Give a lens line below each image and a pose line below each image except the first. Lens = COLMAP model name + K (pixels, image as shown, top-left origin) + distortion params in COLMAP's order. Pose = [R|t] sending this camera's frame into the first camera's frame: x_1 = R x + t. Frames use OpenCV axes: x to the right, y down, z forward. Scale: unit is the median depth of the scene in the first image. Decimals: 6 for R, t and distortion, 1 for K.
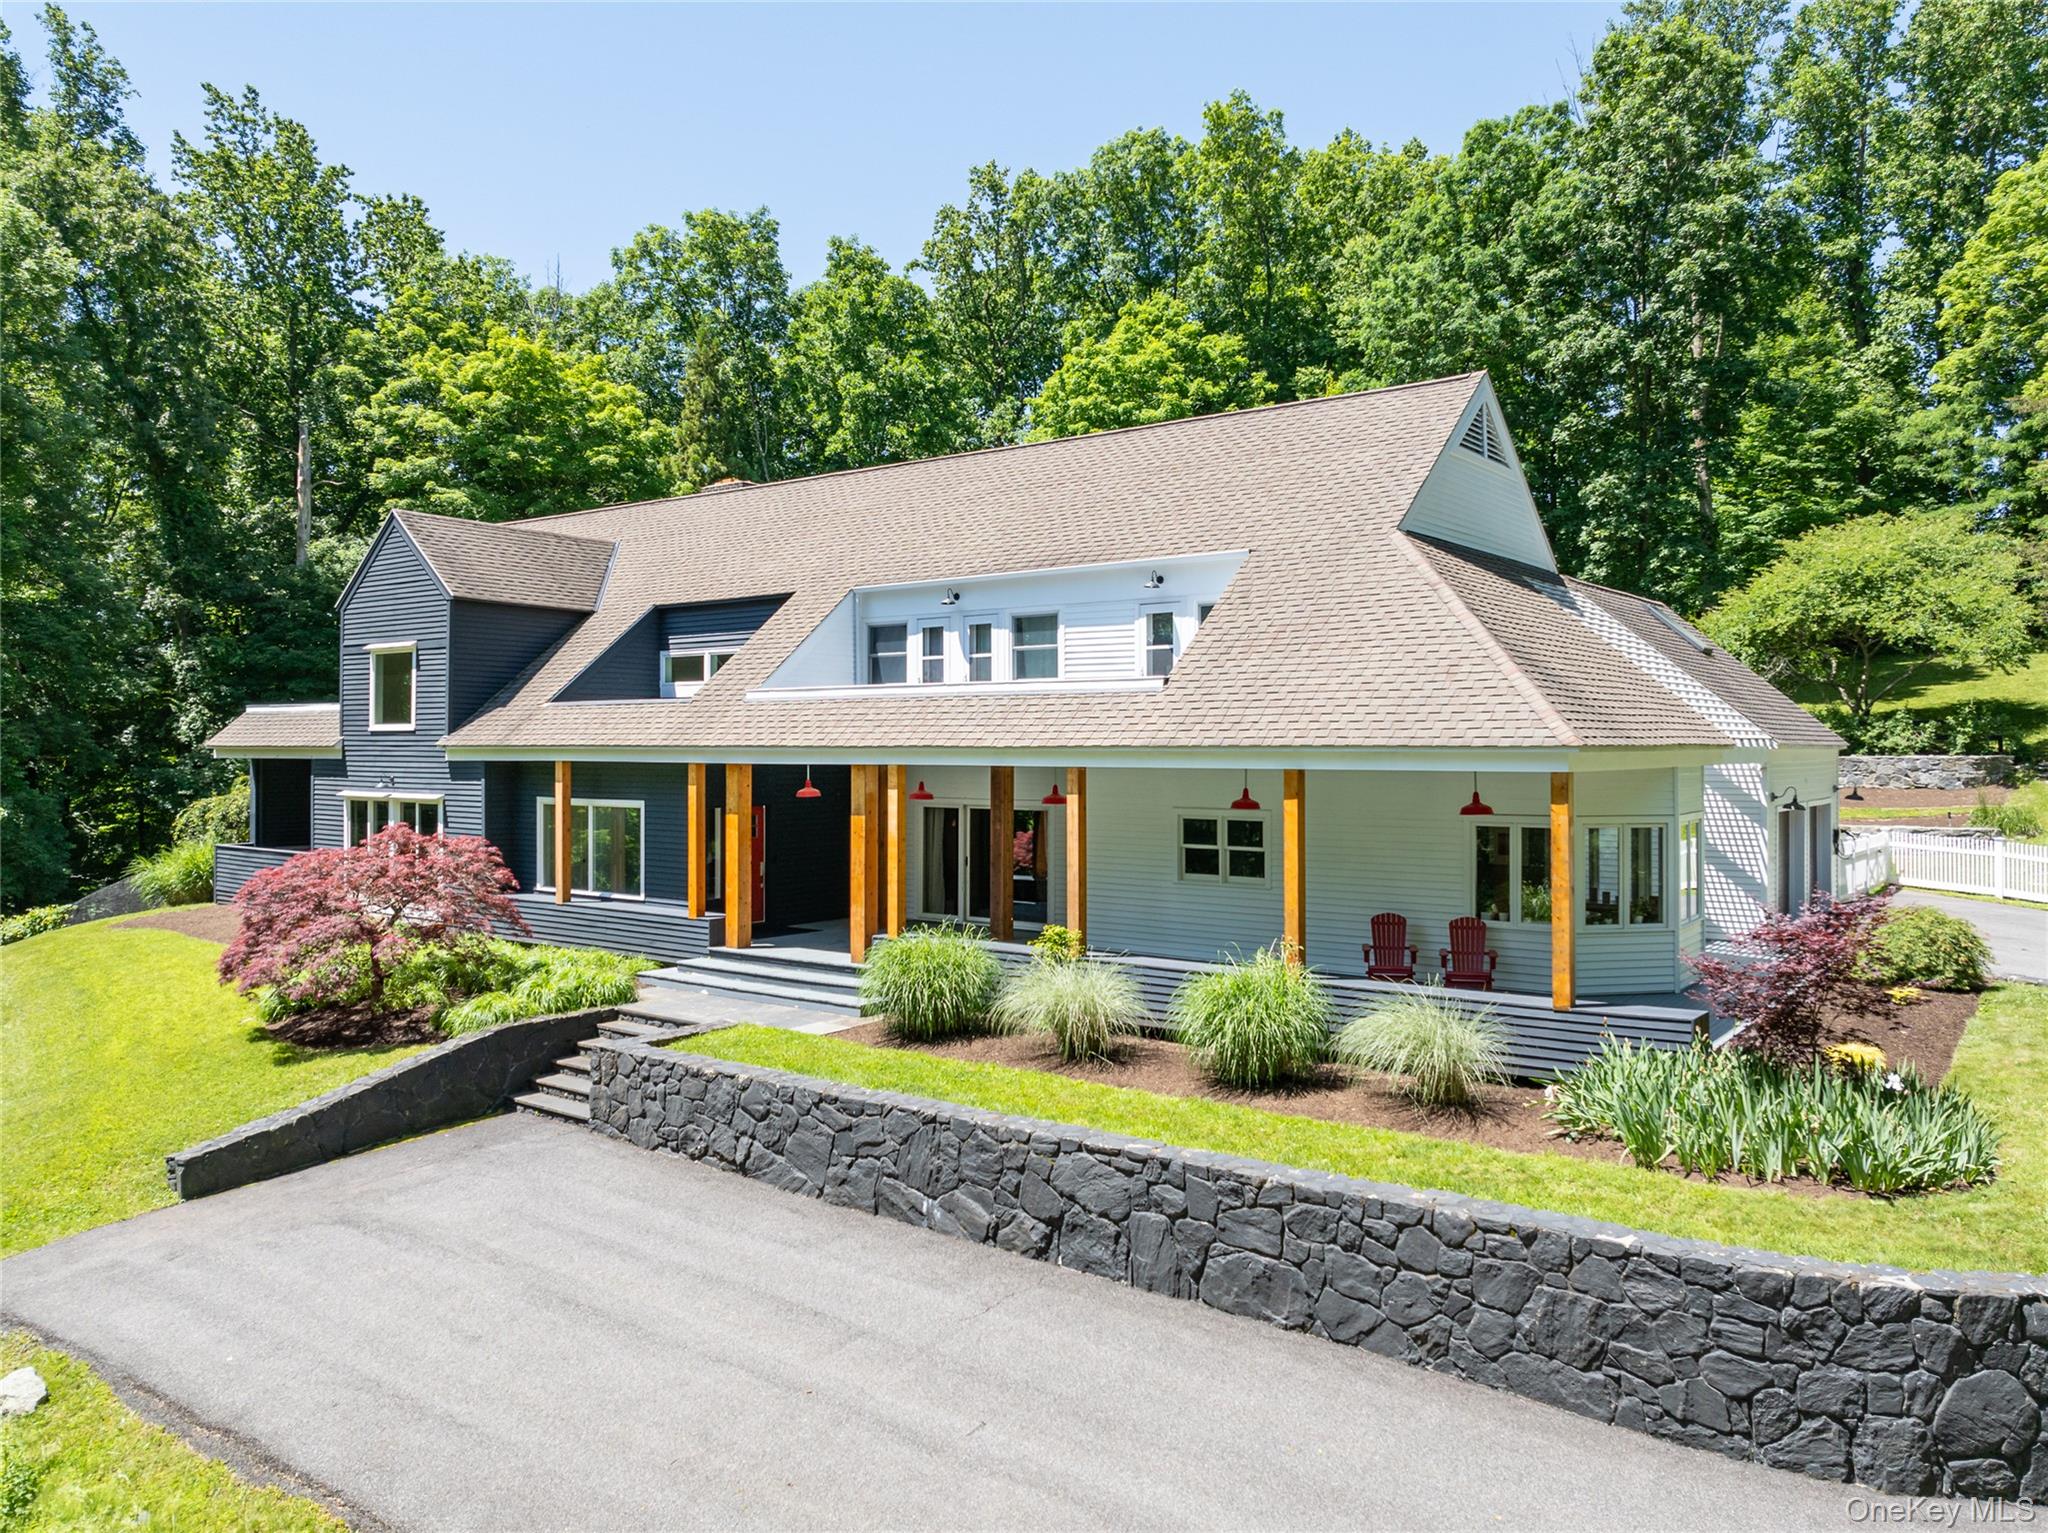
lens RADIAL K [[1463.8, 0, 990.3], [0, 1463.8, 720.1], [0, 0, 1]] dist [-0.036398, 0.030143]
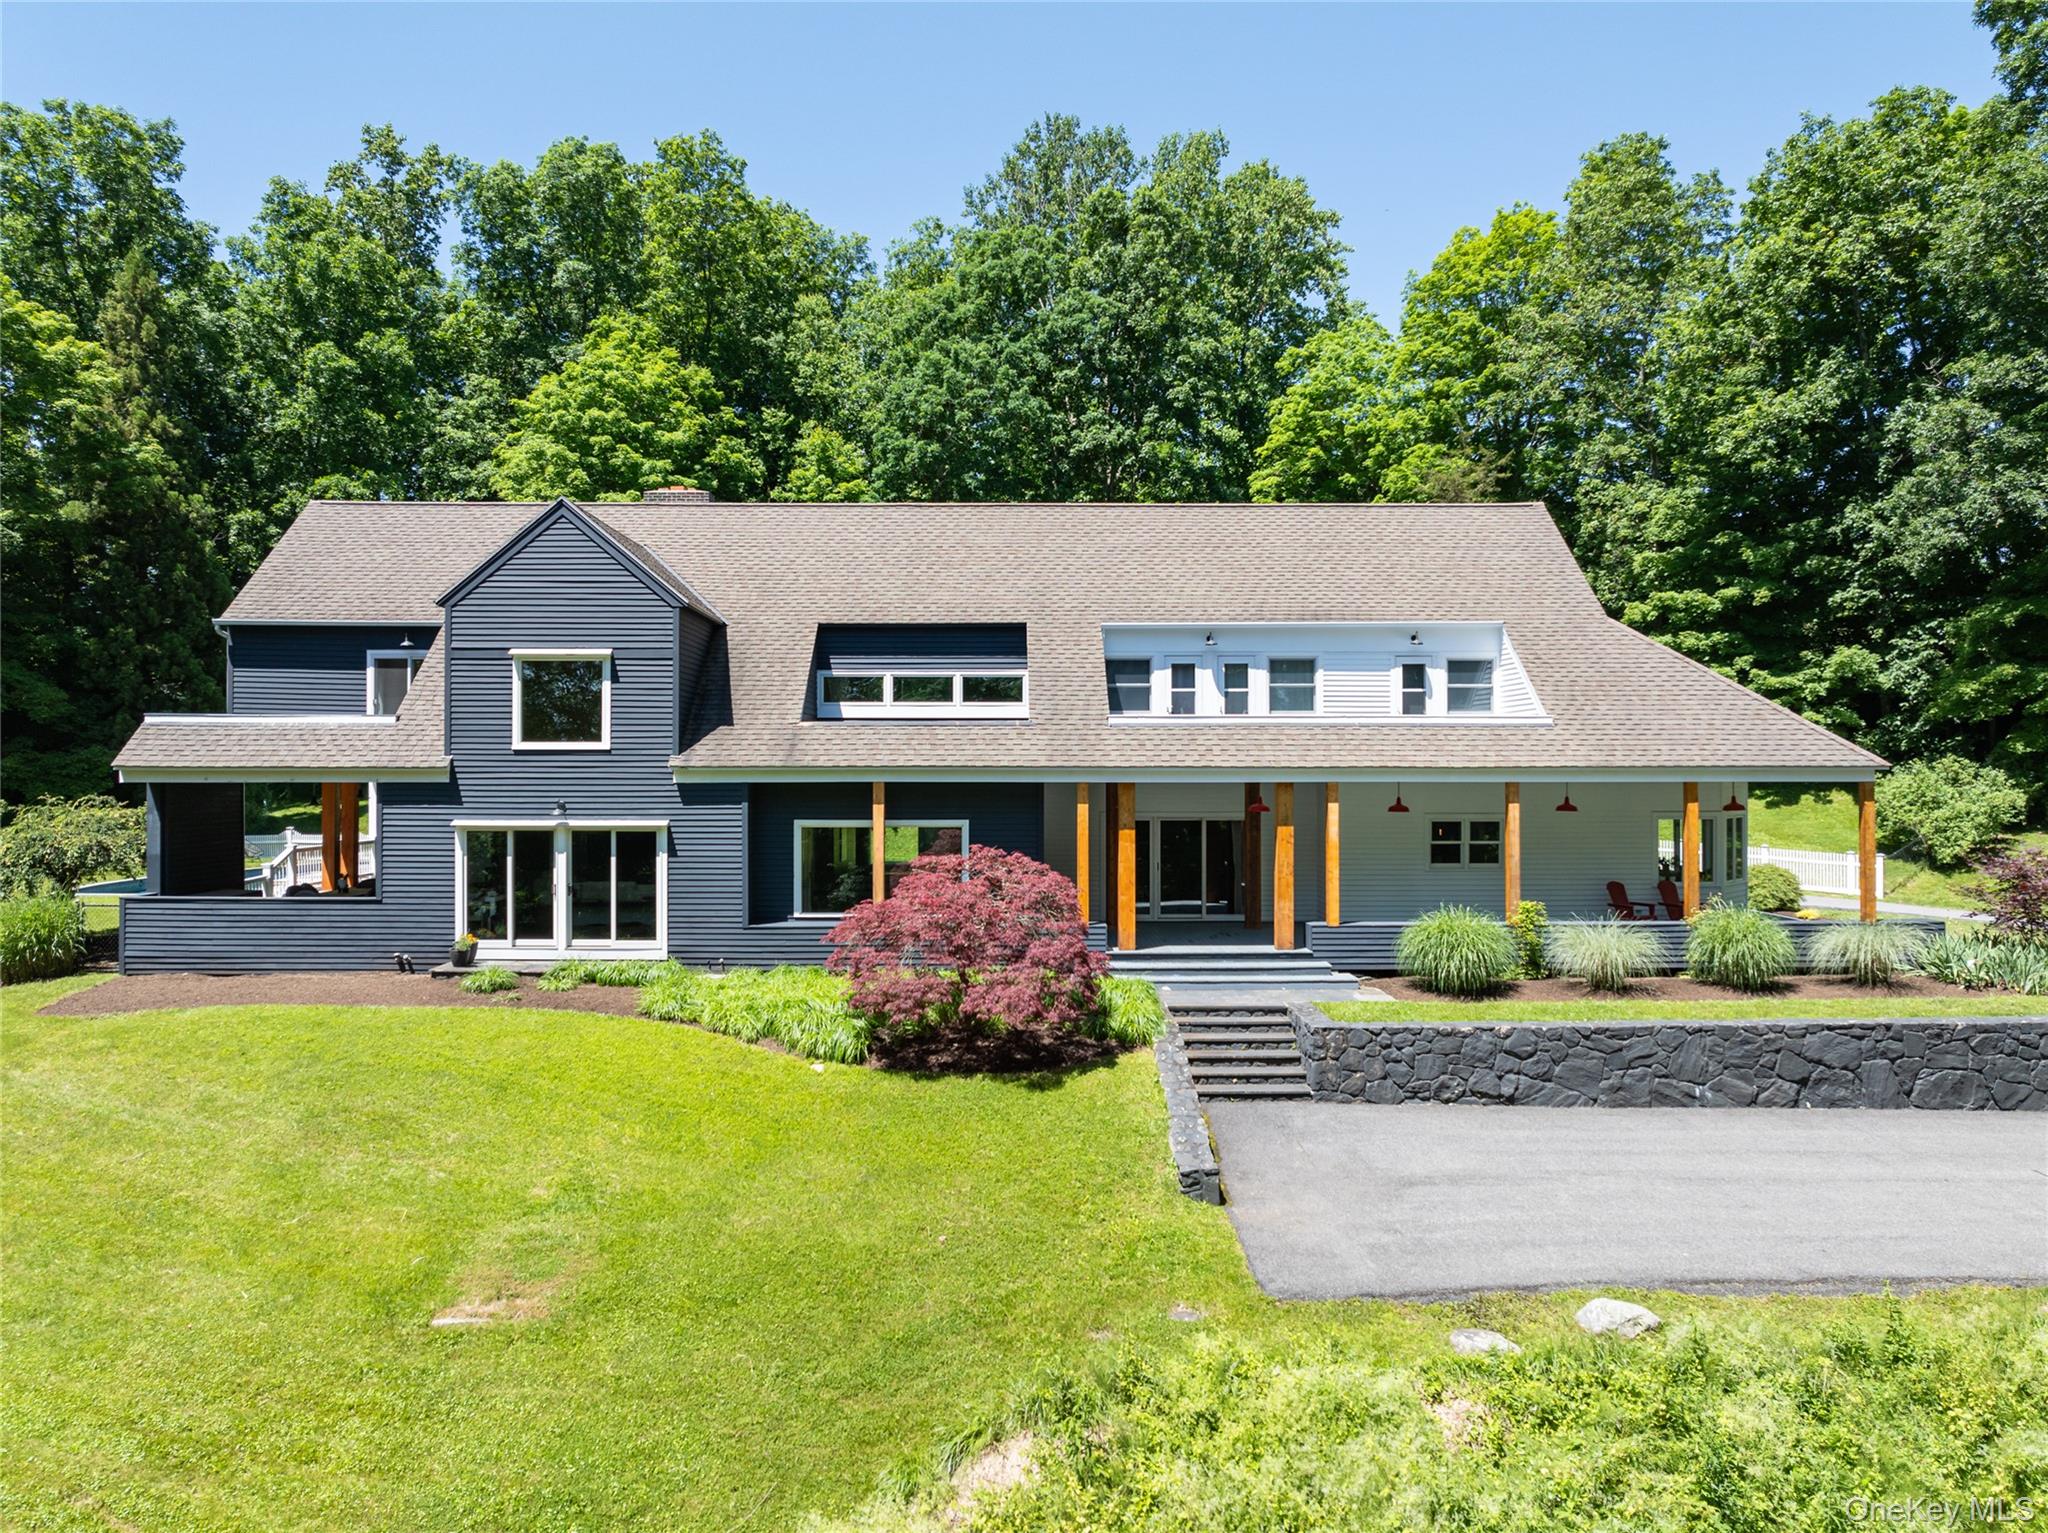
lens RADIAL K [[1463.8, 0, 990.3], [0, 1463.8, 720.1], [0, 0, 1]] dist [-0.036398, 0.030143]
pose [[0.792632, 0.018376, 0.609423, -0.917086], [-0.010407, 0.999808, -0.016612, 0.001939], [-0.609612, 0.006825, 0.792671, 0.188196]]
